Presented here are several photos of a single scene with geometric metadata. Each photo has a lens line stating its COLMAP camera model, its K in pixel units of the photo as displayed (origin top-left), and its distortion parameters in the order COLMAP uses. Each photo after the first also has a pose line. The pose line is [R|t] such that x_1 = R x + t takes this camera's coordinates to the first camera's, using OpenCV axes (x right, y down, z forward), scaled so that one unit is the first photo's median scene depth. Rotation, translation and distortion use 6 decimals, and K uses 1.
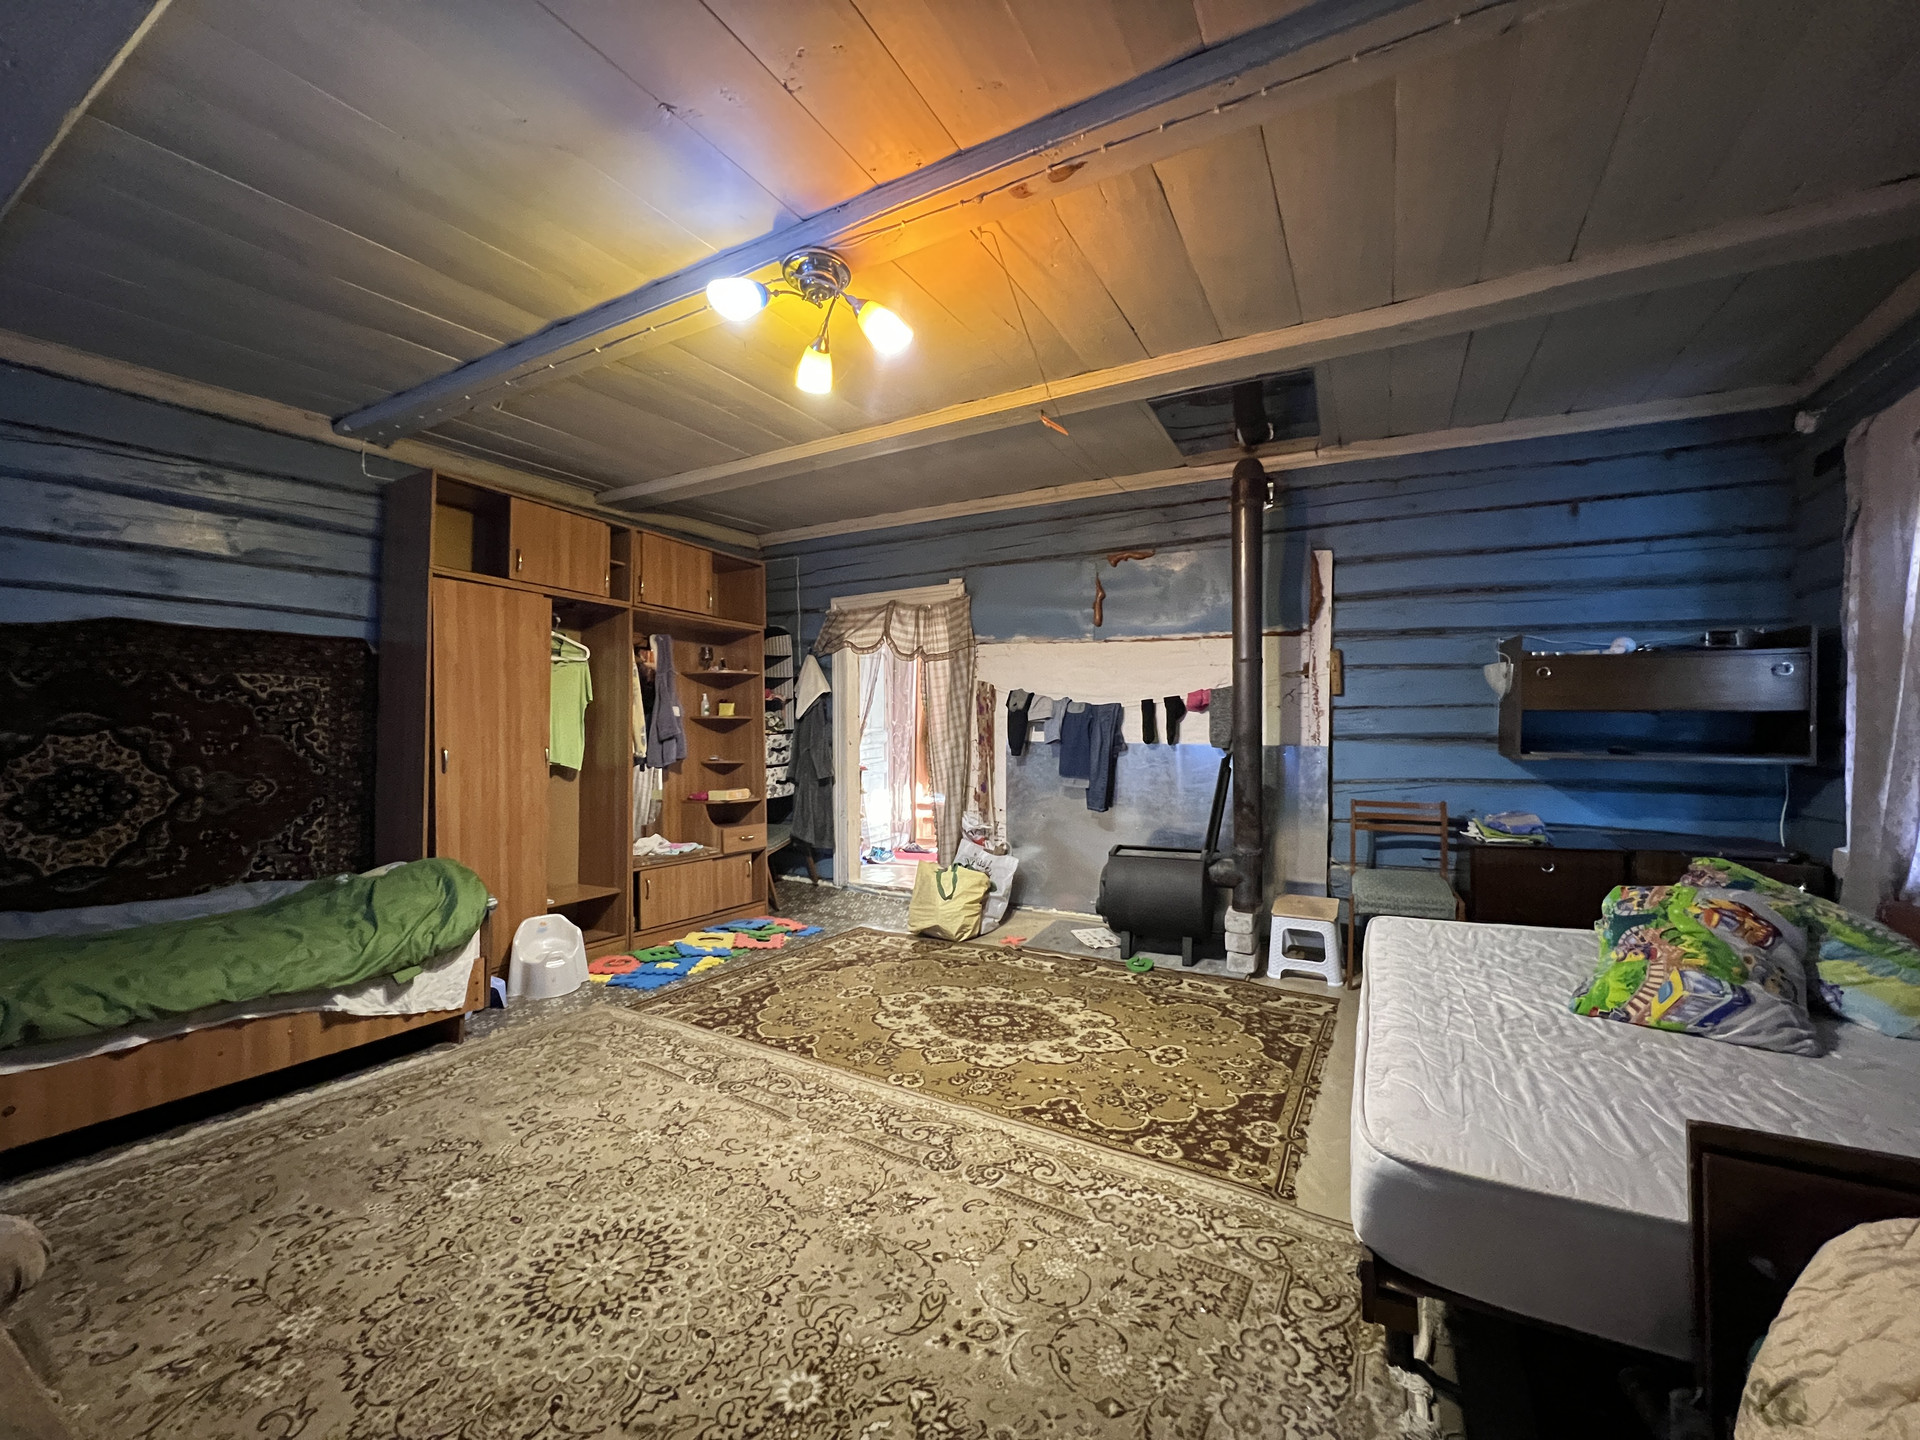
lens RADIAL K [[761.2, 0, 960.7], [0, 761.2, 718.8], [0, 0, 1]] dist [-0.000362, -0.000138]
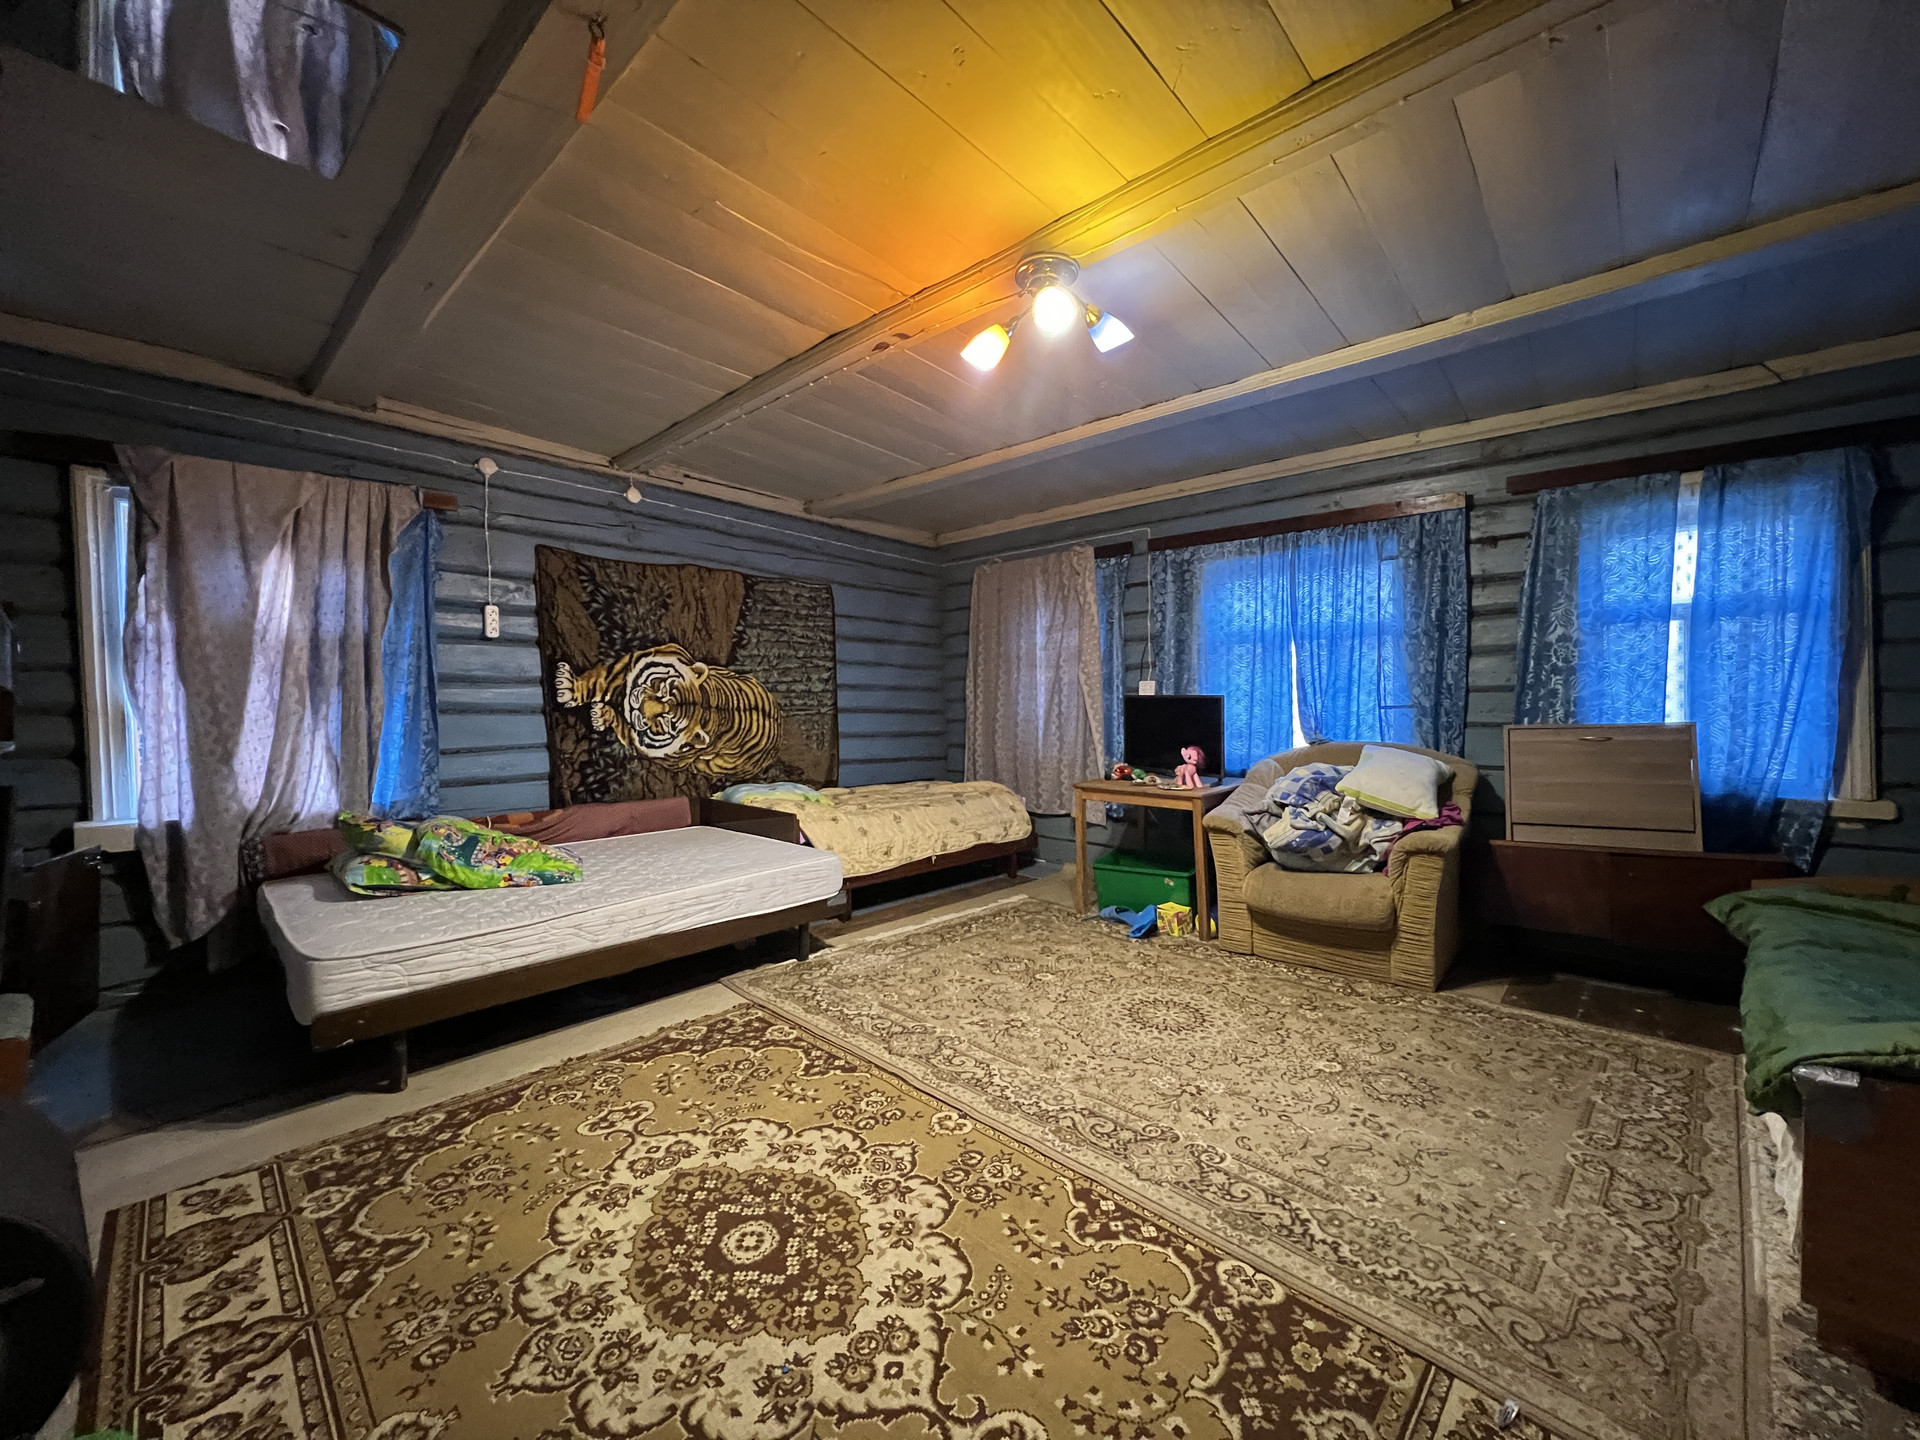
lens RADIAL K [[761.2, 0, 962.2], [0, 761.2, 719.7], [0, 0, 1]] dist [-0.000362, -0.000138]
pose [[-0.972201, 0.005990, 0.234073, -0.262664], [0.006438, 0.999979, 0.001148, 0.030497], [-0.234061, 0.002623, -0.972218, 1.693787]]
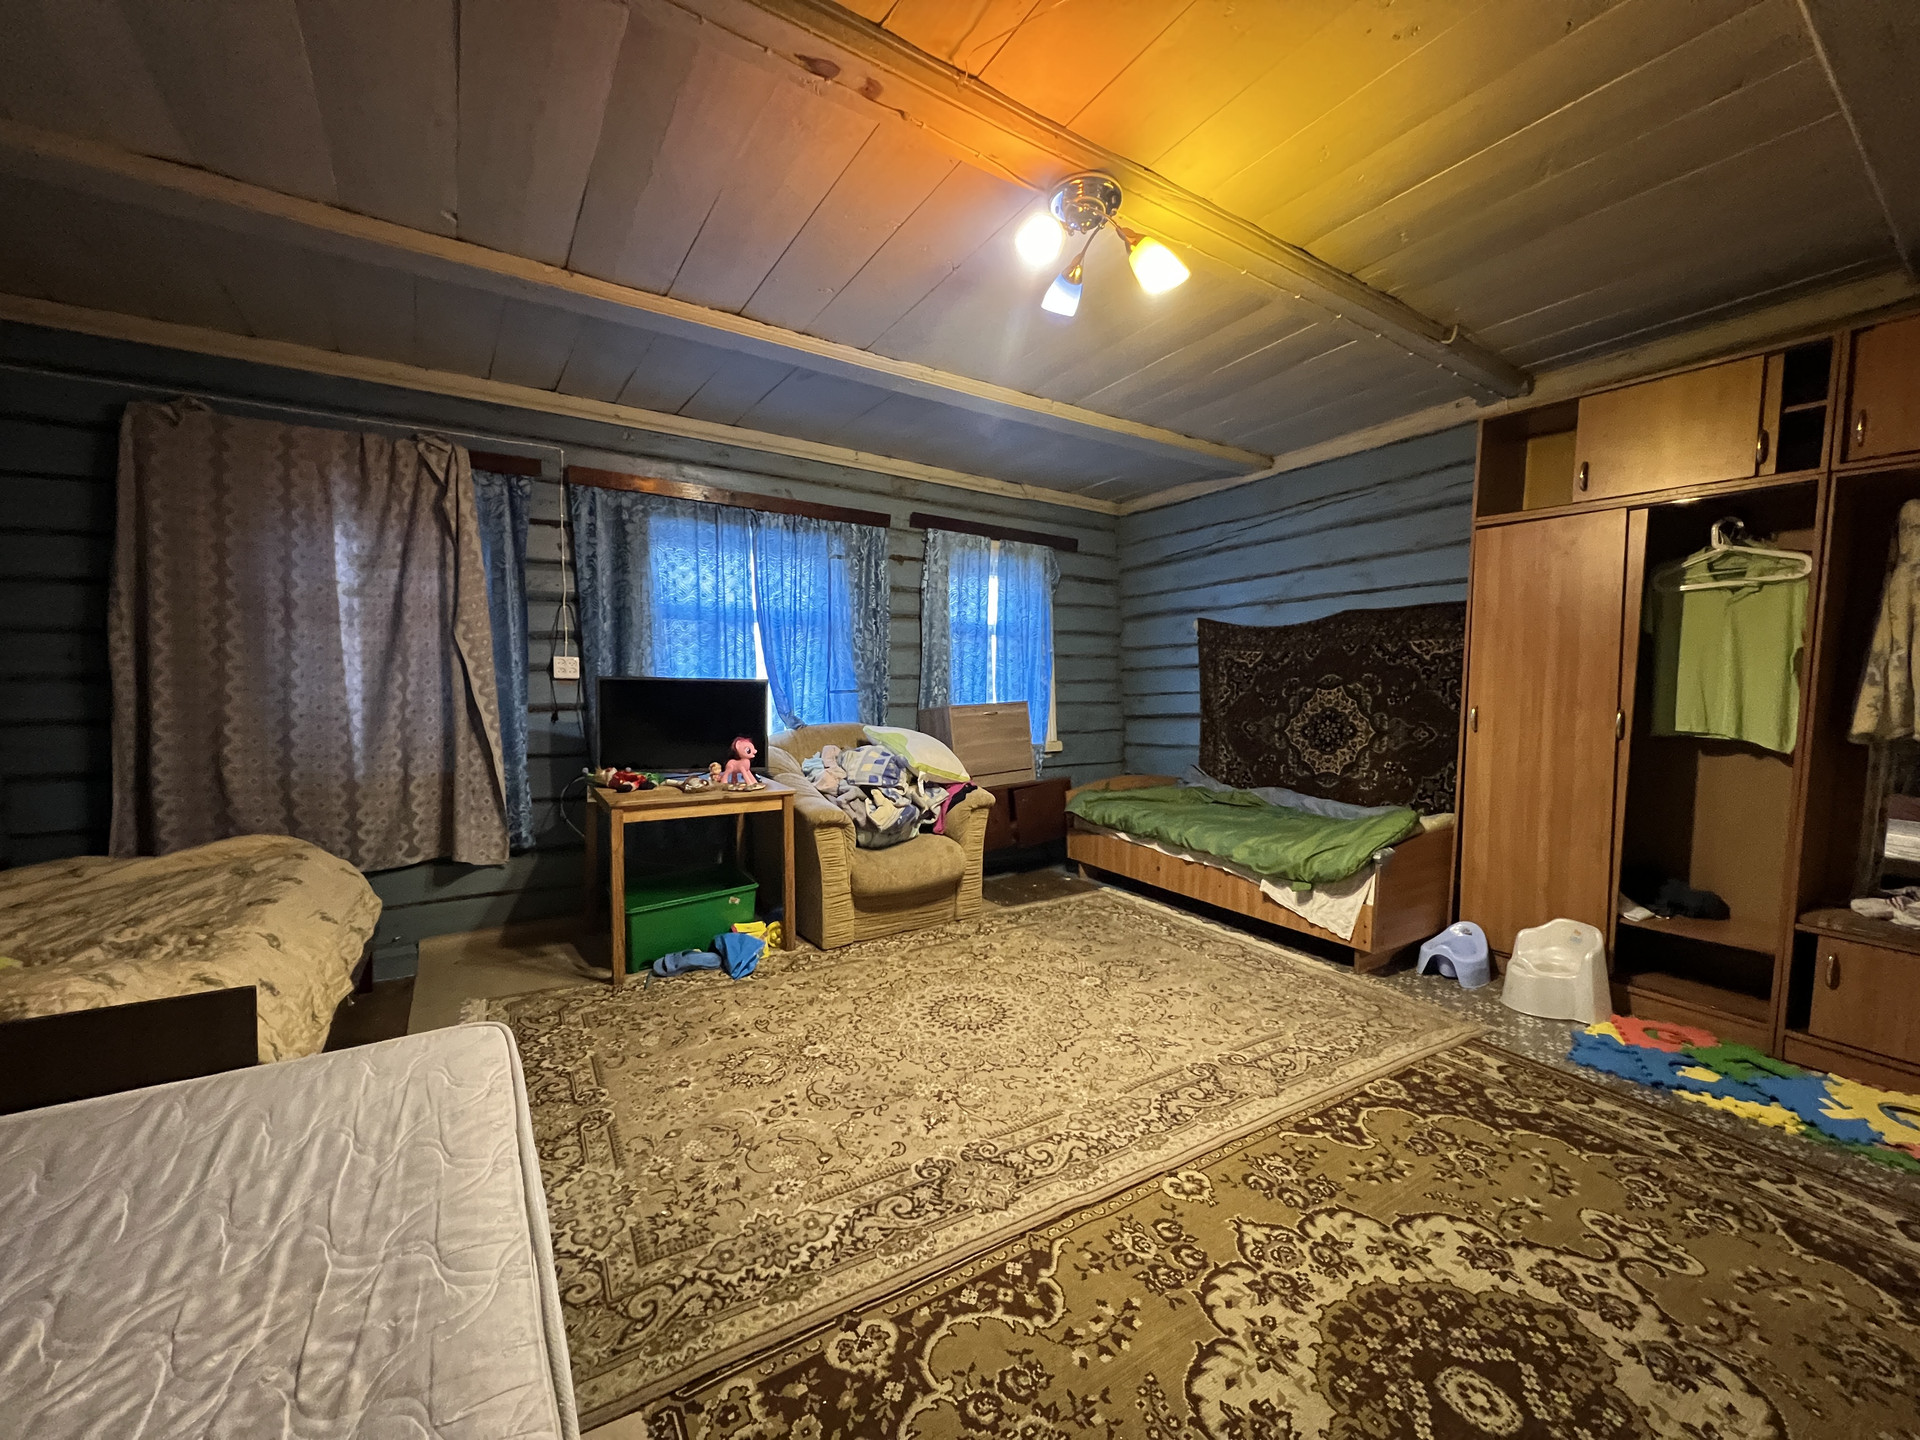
lens RADIAL K [[761.2, 0, 954.0], [0, 761.2, 721.1], [0, 0, 1]] dist [-0.000362, -0.000138]
pose [[-0.471611, 0.048704, -0.880461, 0.600599], [0.013734, 0.998758, 0.047891, 0.002035], [0.881700, 0.010494, -0.471694, 1.068901]]
